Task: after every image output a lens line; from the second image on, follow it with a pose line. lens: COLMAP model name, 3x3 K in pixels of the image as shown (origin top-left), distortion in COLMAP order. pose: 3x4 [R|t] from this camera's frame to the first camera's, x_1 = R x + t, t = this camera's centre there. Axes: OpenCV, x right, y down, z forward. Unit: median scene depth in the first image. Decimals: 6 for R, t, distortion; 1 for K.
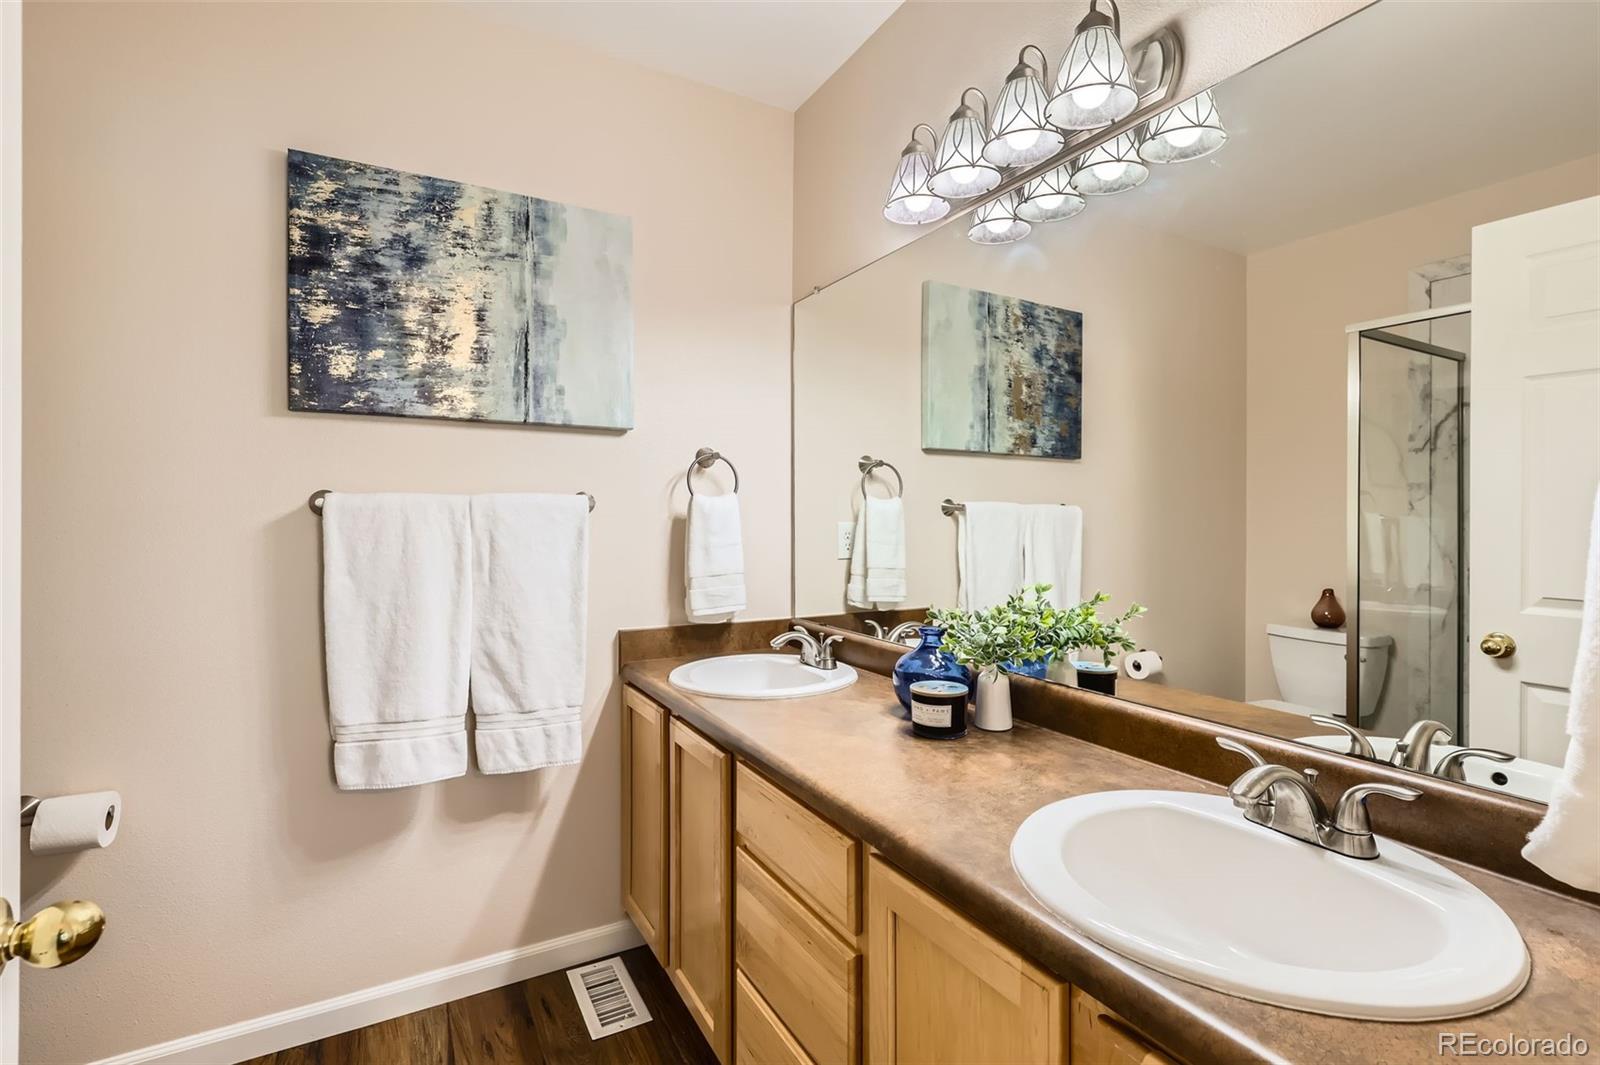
lens RADIAL K [[735.5, 0, 805.3], [0, 735.5, 520.4], [0, 0, 1]] dist [0.005313, -0.001266]
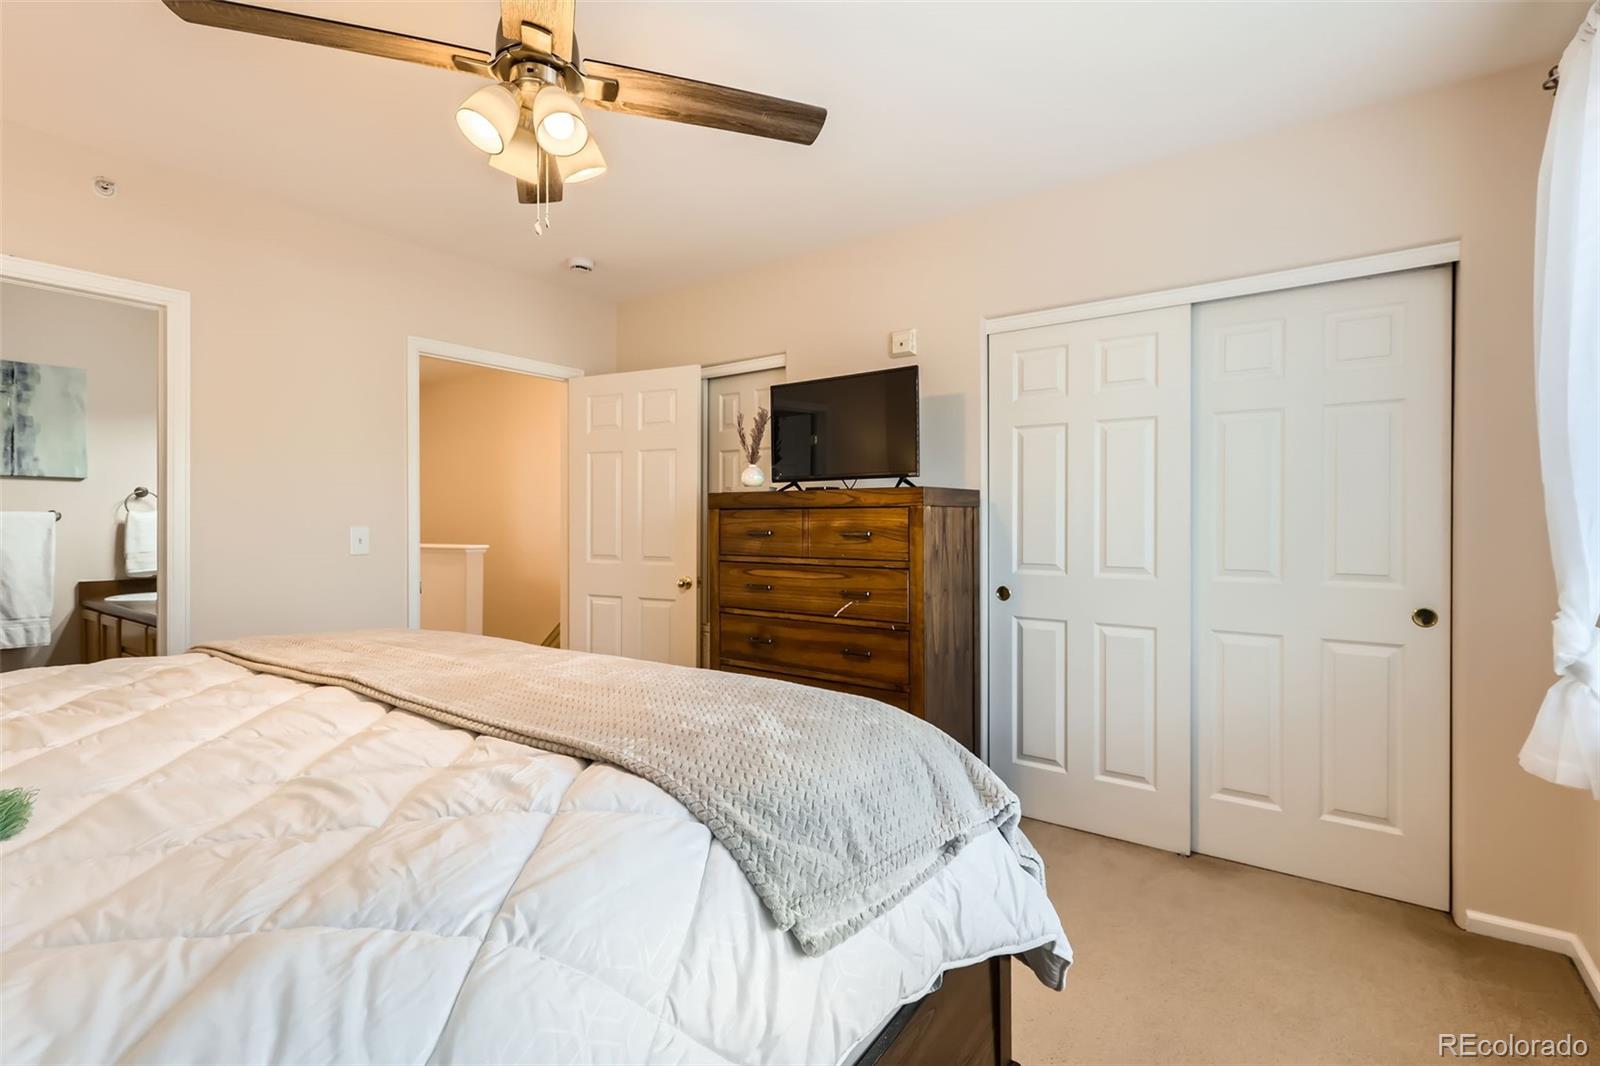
lens RADIAL K [[735.5, 0, 805.3], [0, 735.5, 520.9], [0, 0, 1]] dist [0.005313, -0.001266]
pose [[0.901584, -0.002241, 0.432598, 0.672013], [0.001286, 0.999996, 0.002499, -0.013571], [-0.432602, -0.001697, 0.901583, -1.684522]]
